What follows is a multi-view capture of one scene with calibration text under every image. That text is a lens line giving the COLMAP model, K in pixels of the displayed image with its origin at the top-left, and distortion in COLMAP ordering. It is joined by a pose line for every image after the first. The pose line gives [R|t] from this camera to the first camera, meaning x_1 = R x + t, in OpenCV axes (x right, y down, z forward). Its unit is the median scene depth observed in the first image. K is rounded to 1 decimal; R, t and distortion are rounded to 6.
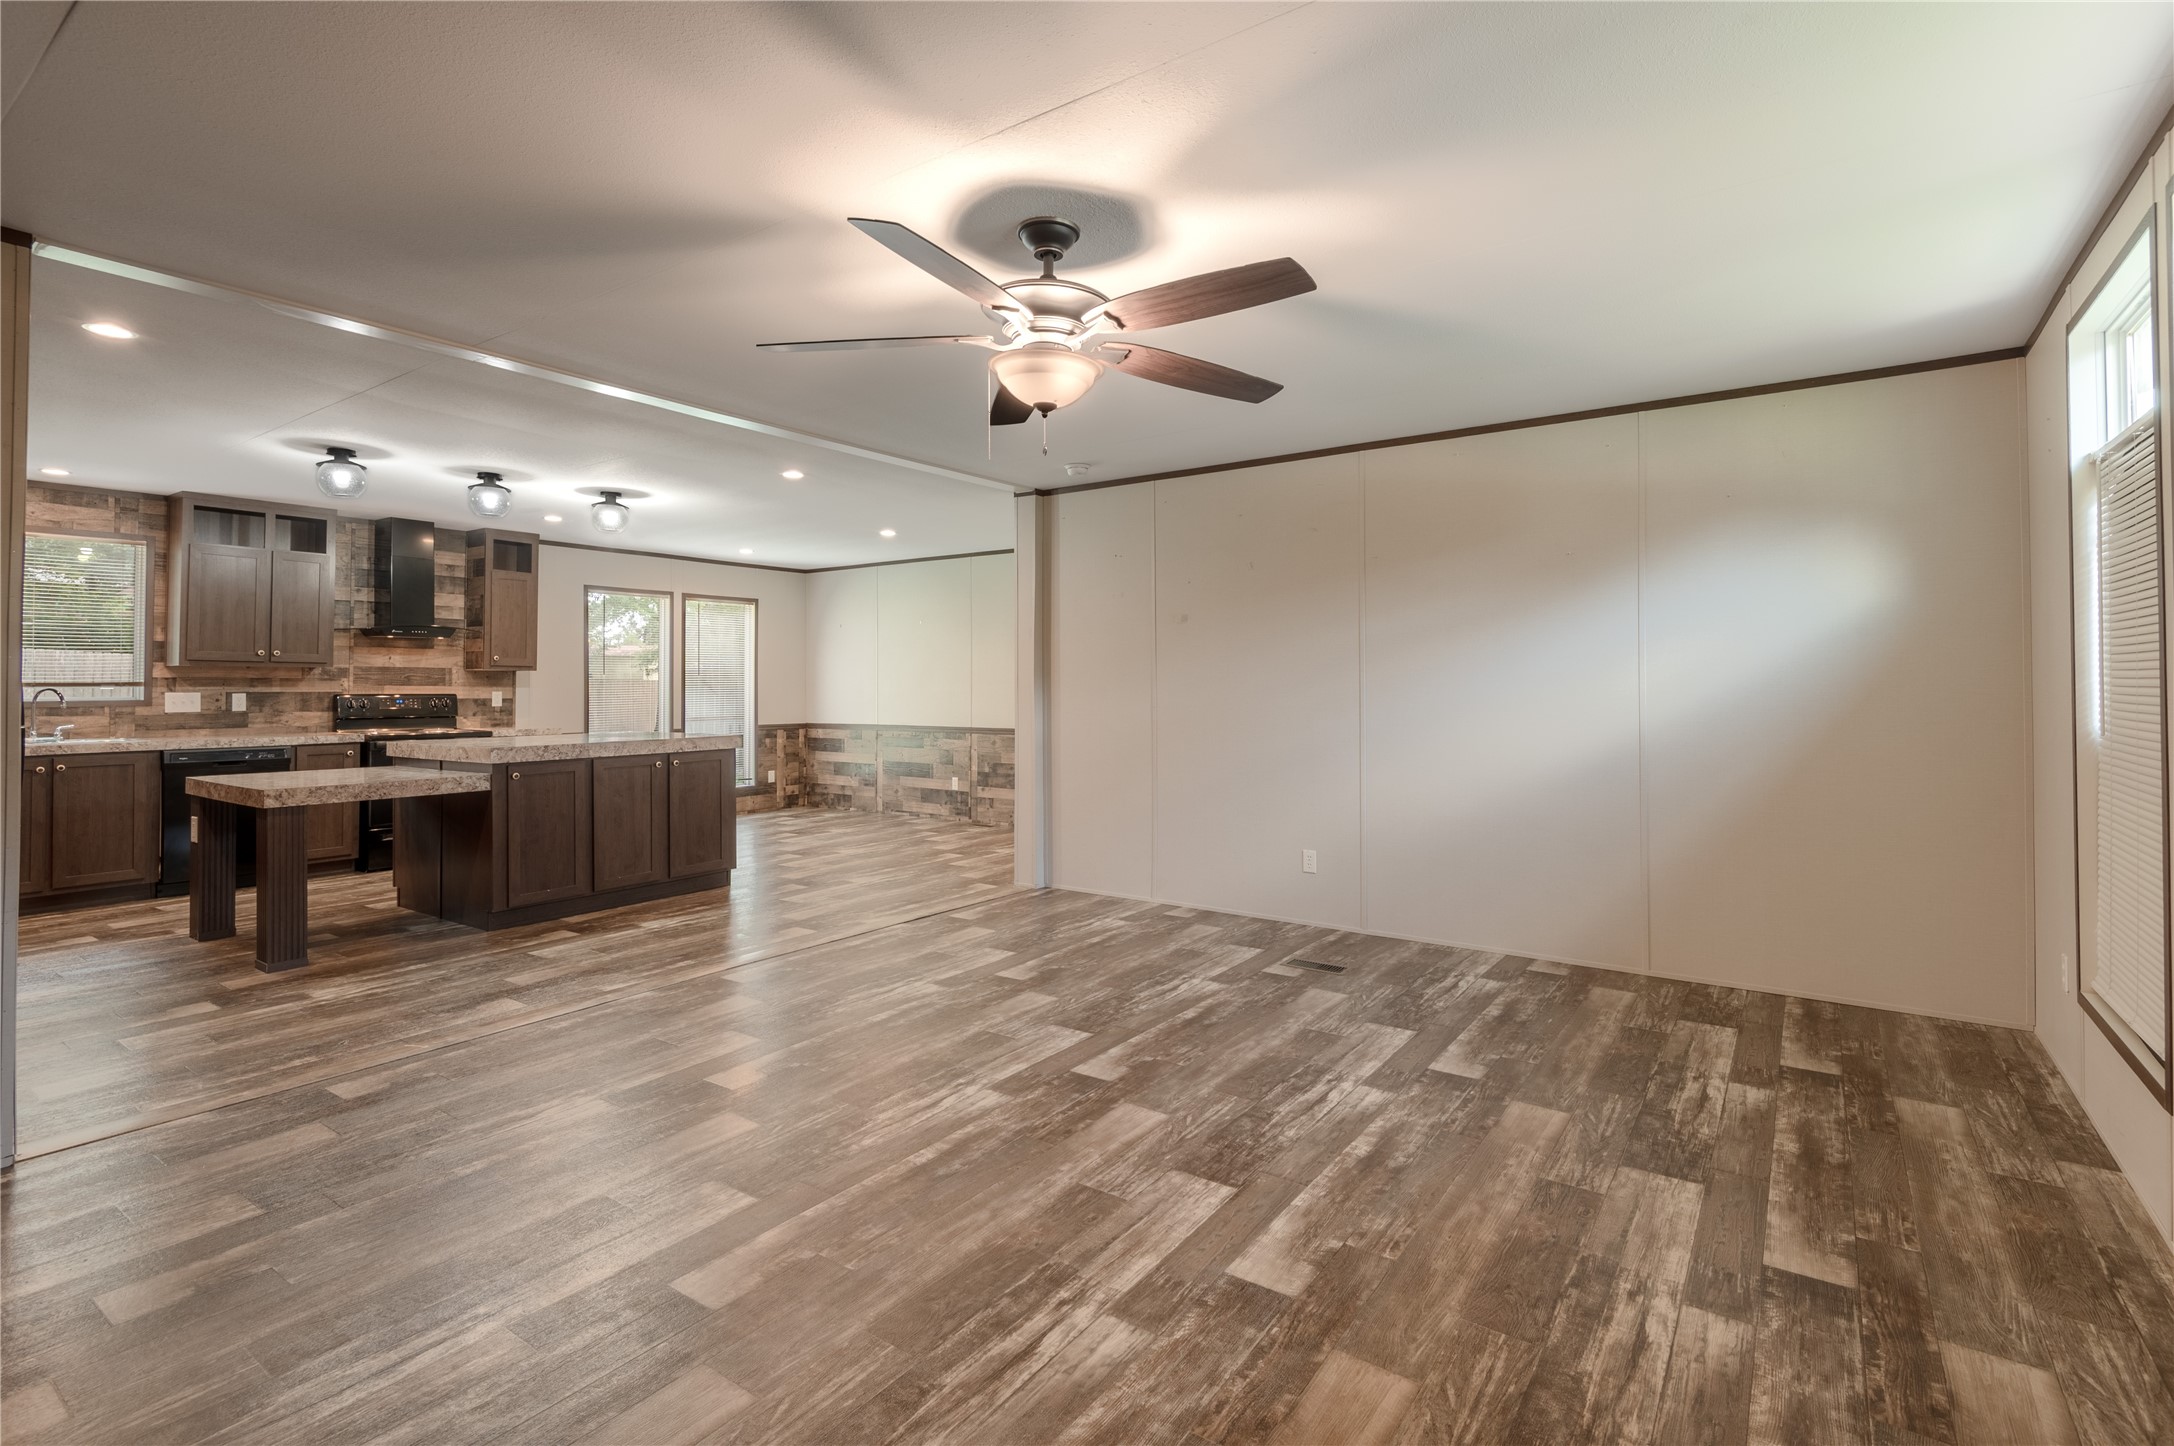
lens RADIAL K [[1018.7, 0, 1104.1], [0, 1018.7, 683.0], [0, 0, 1]] dist [0.028058, -0.001315]
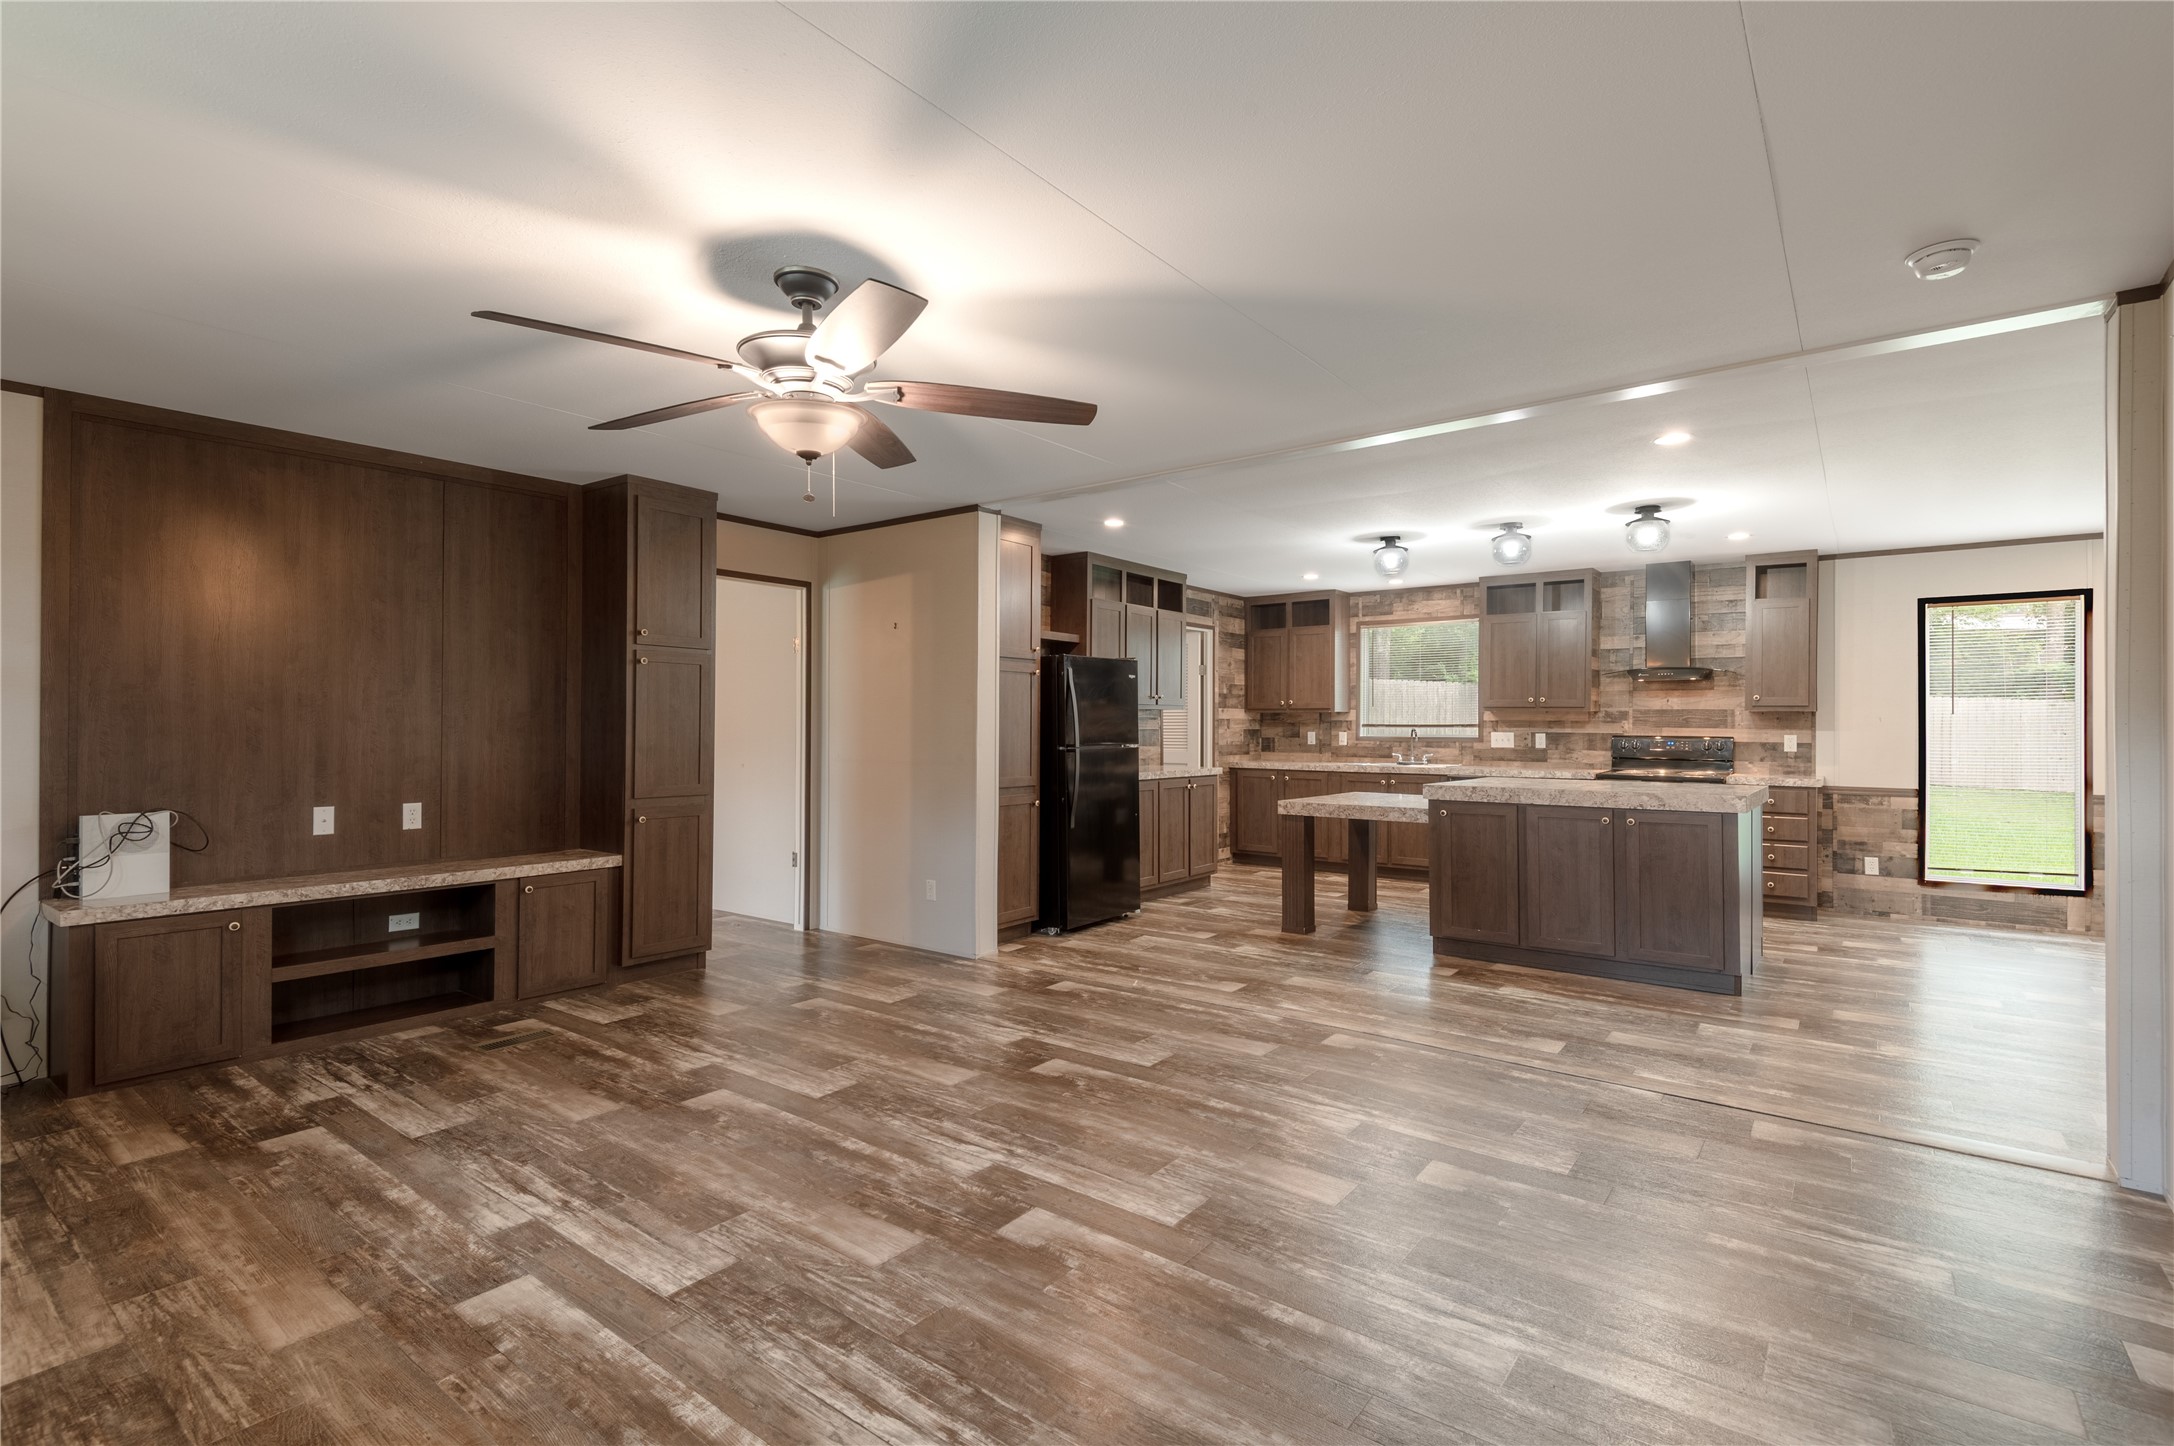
lens RADIAL K [[997.9, 0, 1081.5], [0, 997.9, 718.3], [0, 0, 1]] dist [0.000782, -0.000472]
pose [[-0.042644, -0.005323, -0.999076, 0.802864], [-0.001925, 0.999984, -0.005246, -0.001308], [0.999088, 0.001699, -0.042654, 1.144250]]
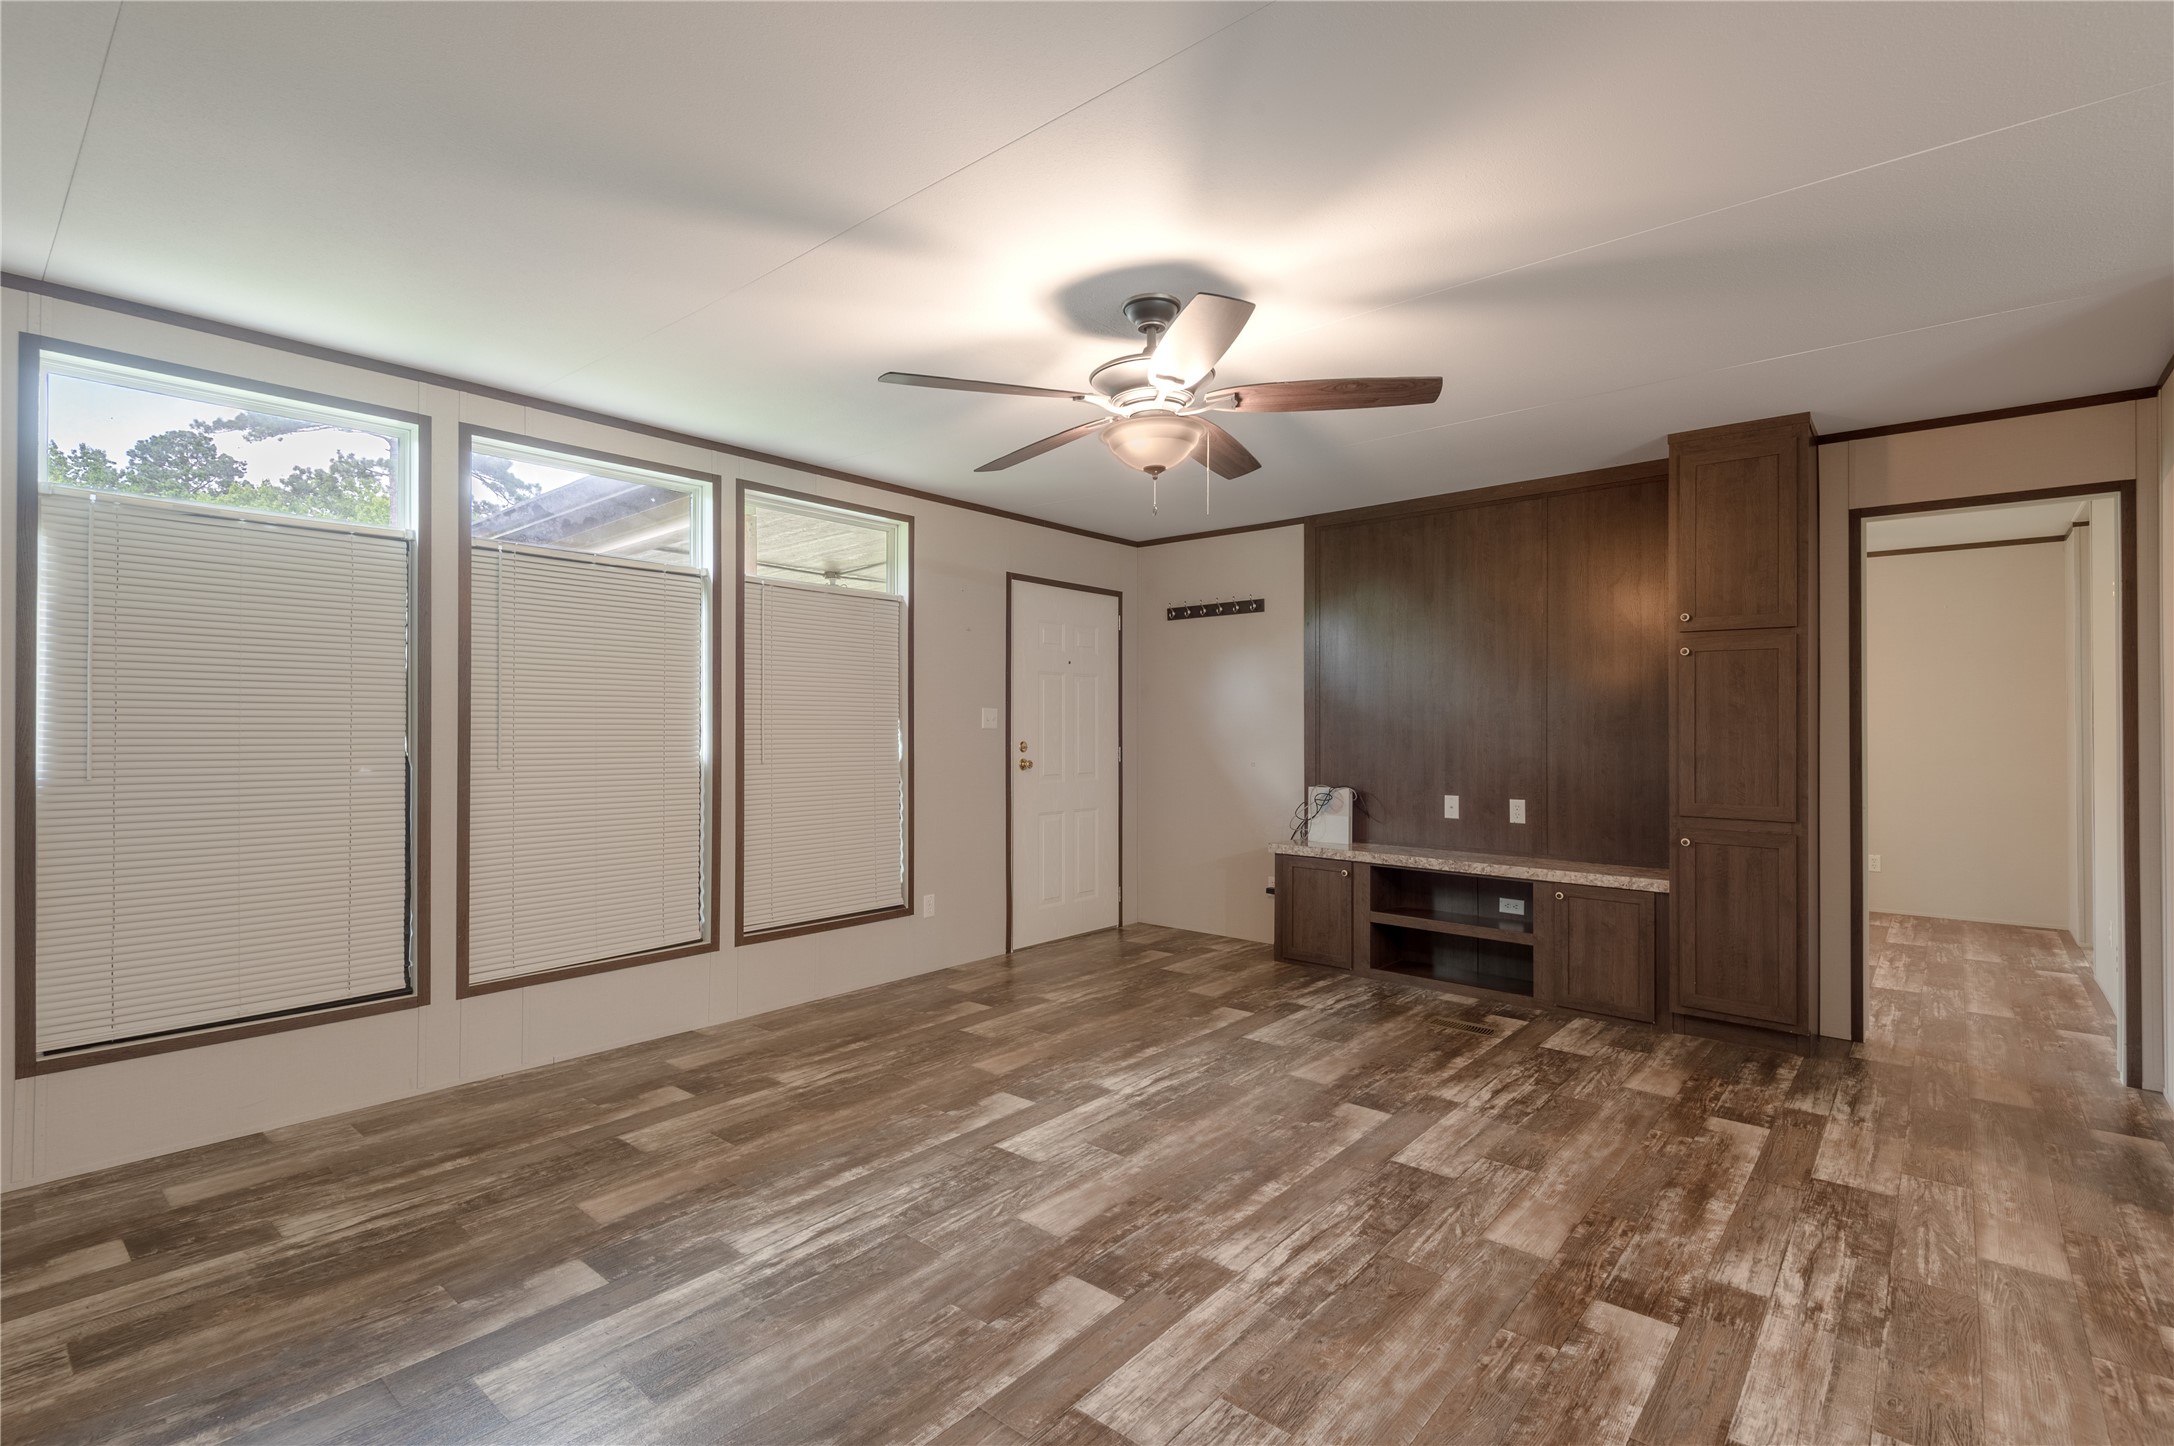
lens RADIAL K [[1006.2, 0, 1086.4], [0, 1006.2, 720.0], [0, 0, 1]] dist [0.006008, -0.000869]
pose [[-0.994788, 0.000527, 0.101963, -0.082044], [-0.000061, 0.999983, -0.005767, -0.002119], [-0.101965, -0.005744, -0.994771, 1.786103]]
